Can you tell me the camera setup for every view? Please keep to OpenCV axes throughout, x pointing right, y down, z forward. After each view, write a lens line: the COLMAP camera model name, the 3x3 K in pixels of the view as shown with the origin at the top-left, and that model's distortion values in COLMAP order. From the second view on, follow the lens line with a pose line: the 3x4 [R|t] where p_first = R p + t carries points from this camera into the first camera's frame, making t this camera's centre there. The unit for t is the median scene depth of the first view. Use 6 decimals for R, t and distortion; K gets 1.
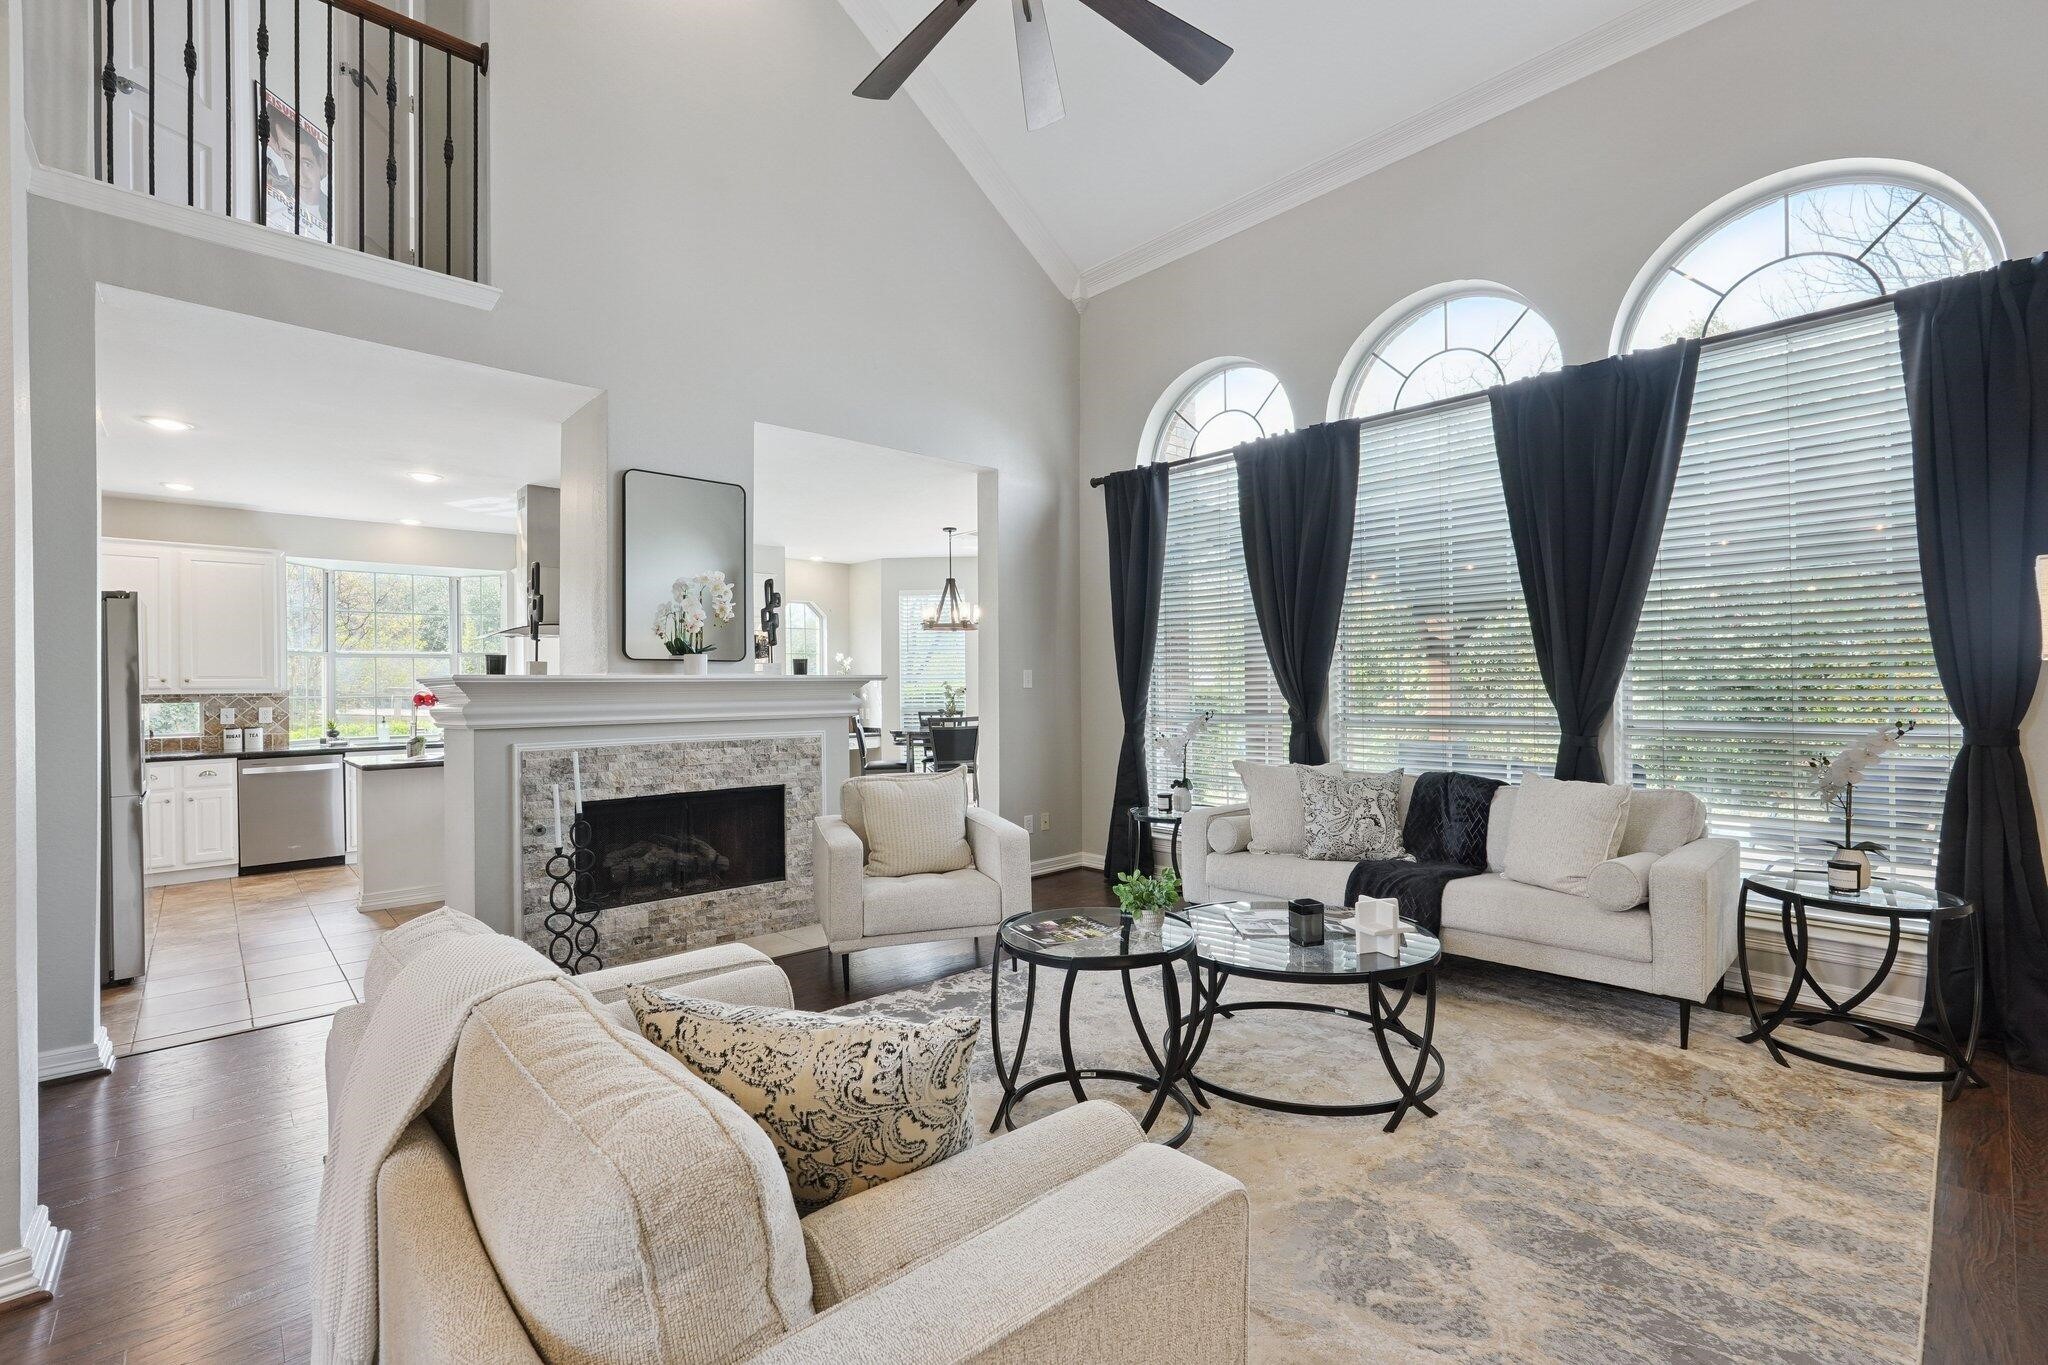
lens RADIAL K [[895.7, 0, 1025.5], [0, 895.7, 673.7], [0, 0, 1]] dist [-0.000266, 0.000225]
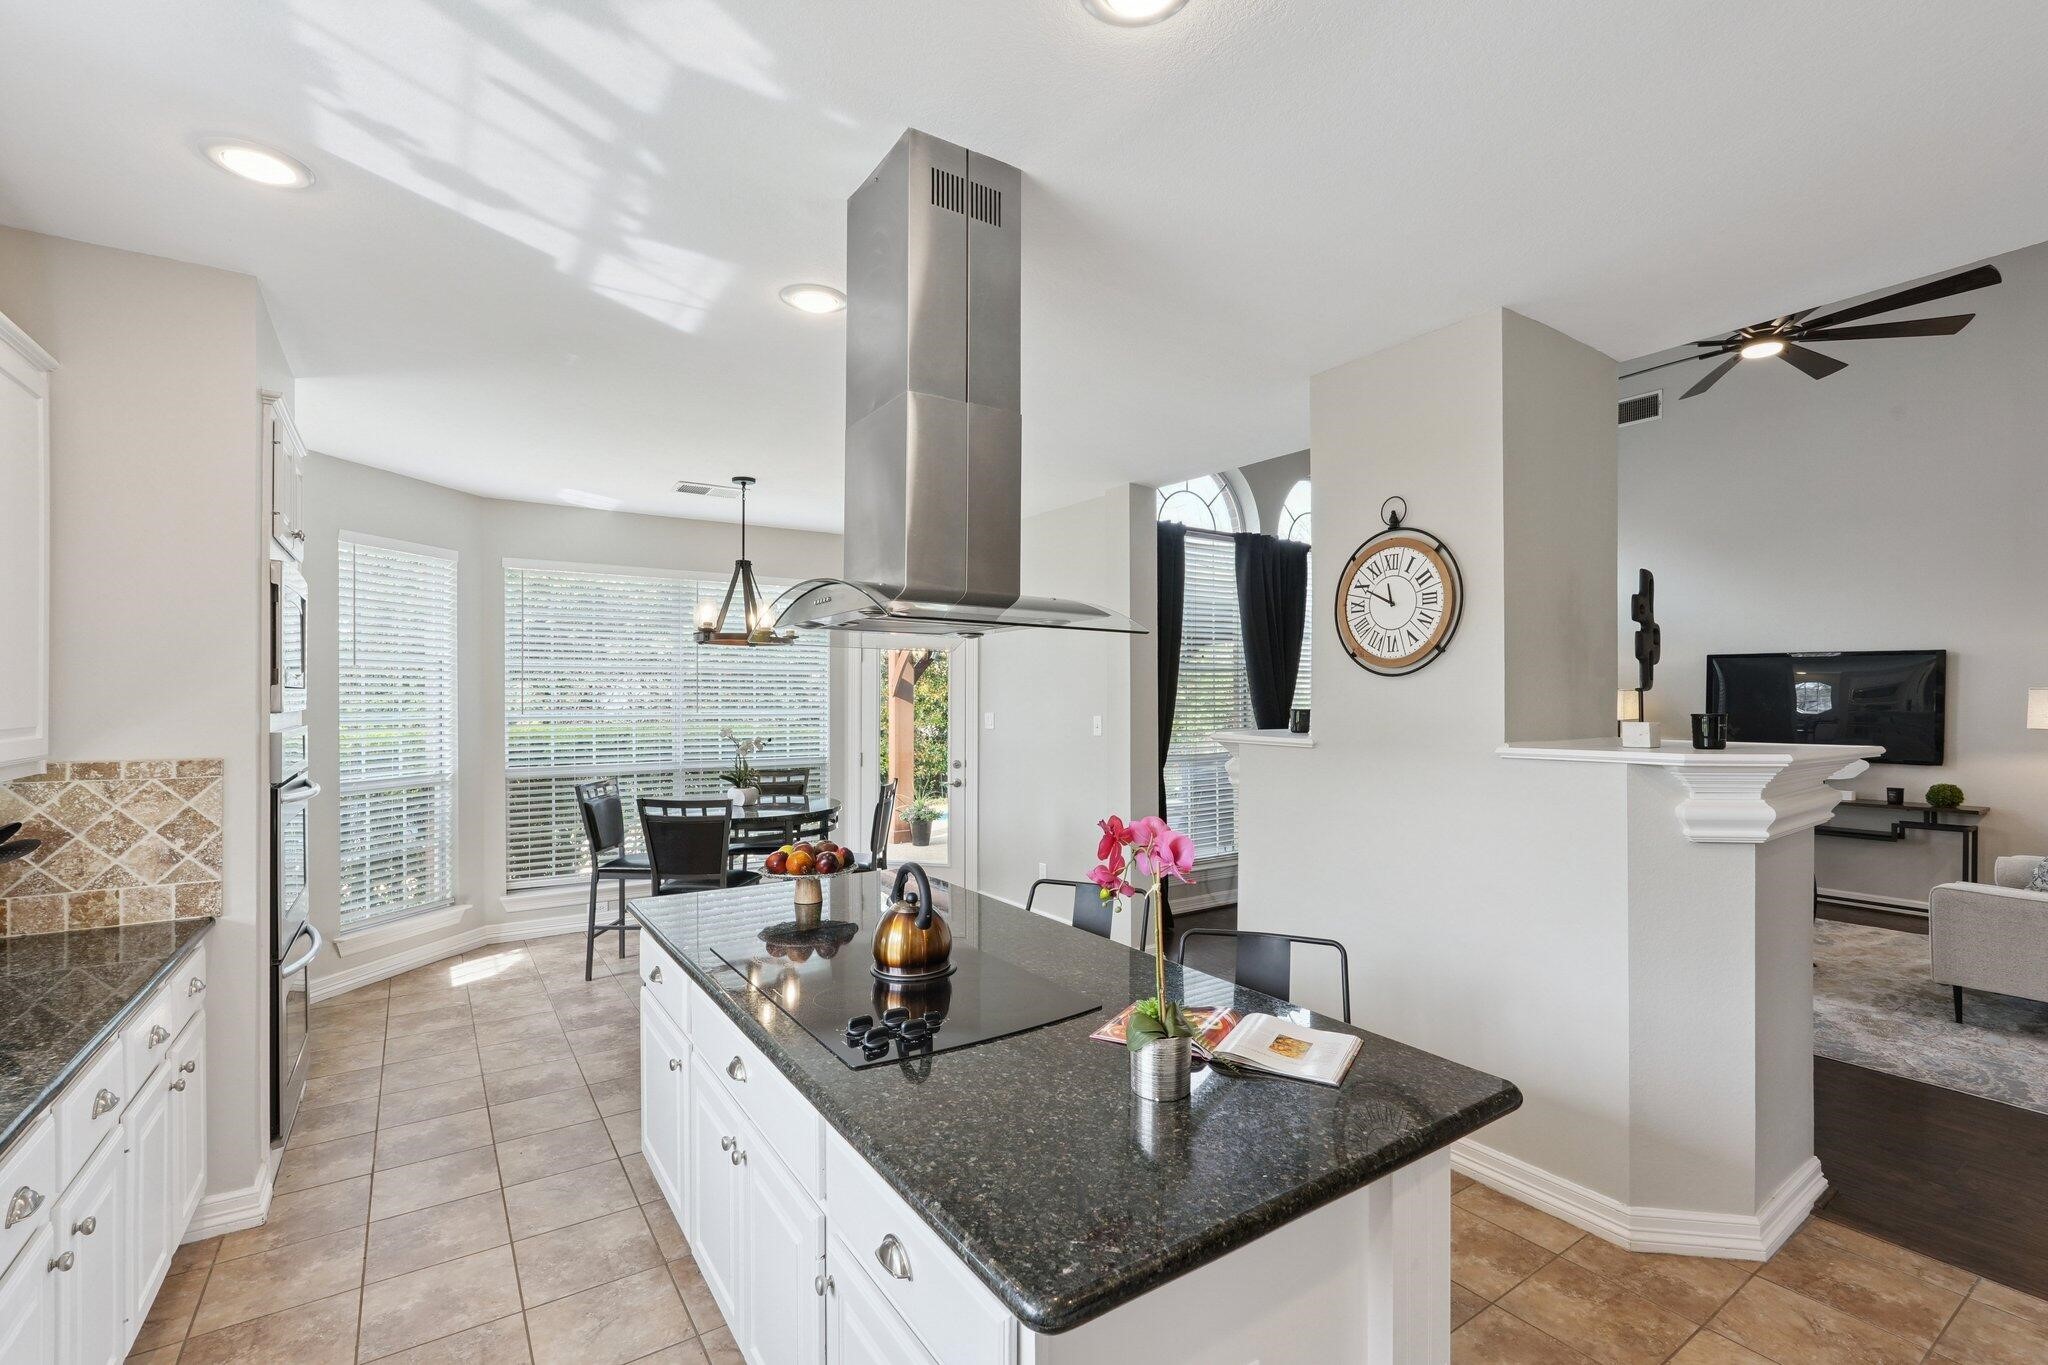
lens RADIAL K [[919.4, 0, 1024.3], [0, 919.4, 694.8], [0, 0, 1]] dist [0.000651, 0.000035]
pose [[0.162674, 0.024581, 0.986374, -0.816829], [-0.024151, 0.999489, -0.020925, -0.013582], [-0.986384, -0.020418, 0.163185, 0.876669]]
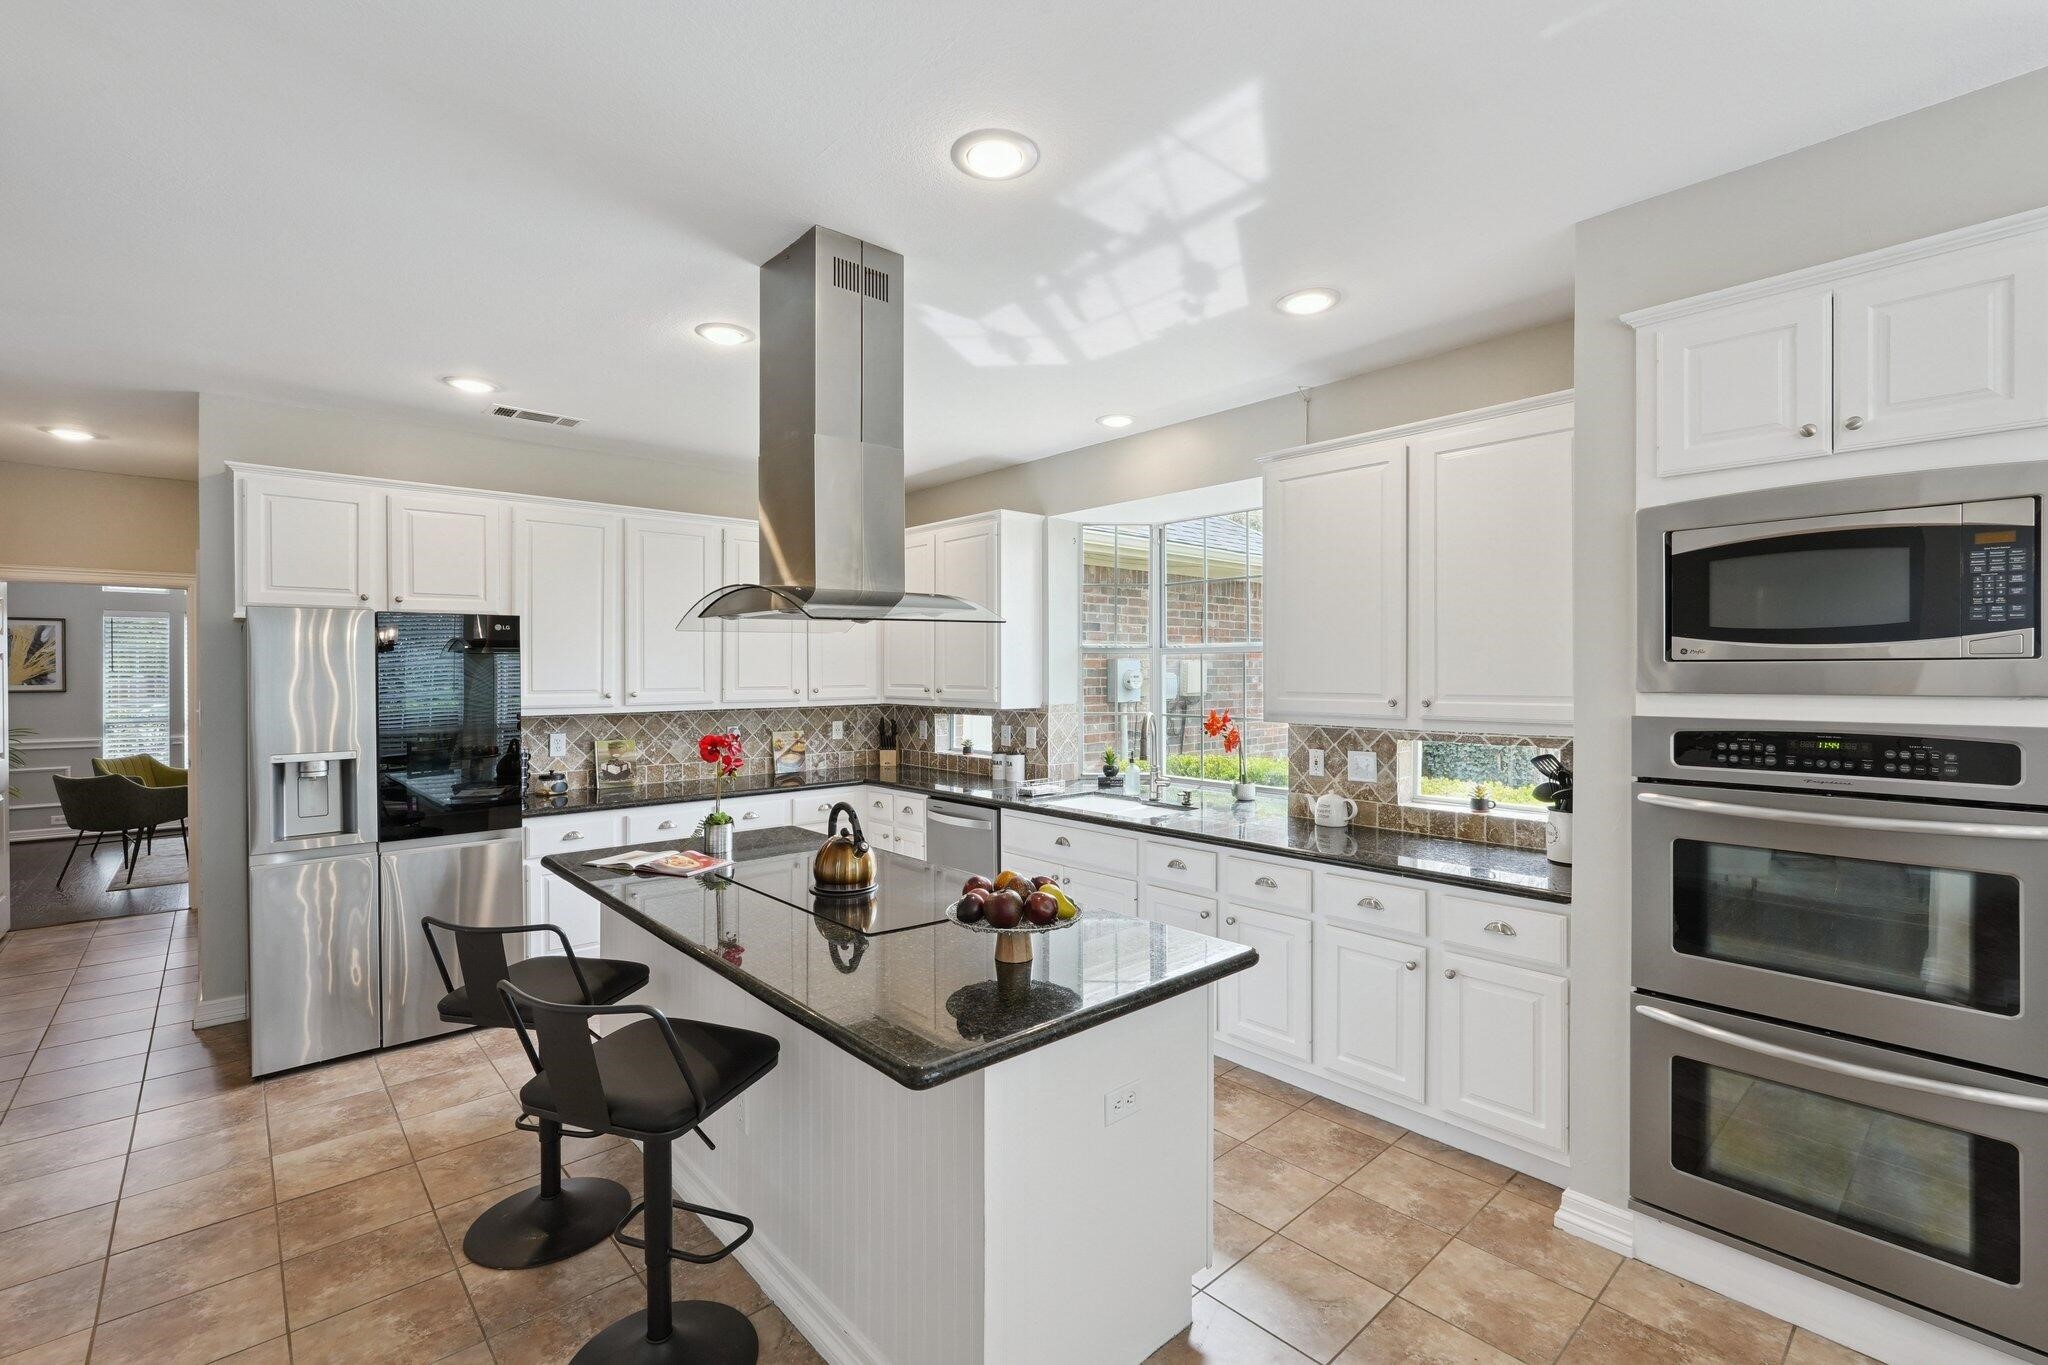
lens RADIAL K [[895.7, 0, 1025.5], [0, 895.7, 673.7], [0, 0, 1]] dist [-0.000266, 0.000225]
pose [[-0.008437, 0.024042, -0.999675, -0.105861], [0.020352, 0.999508, 0.023866, -0.026502], [0.999757, -0.020144, -0.008922, 1.050723]]
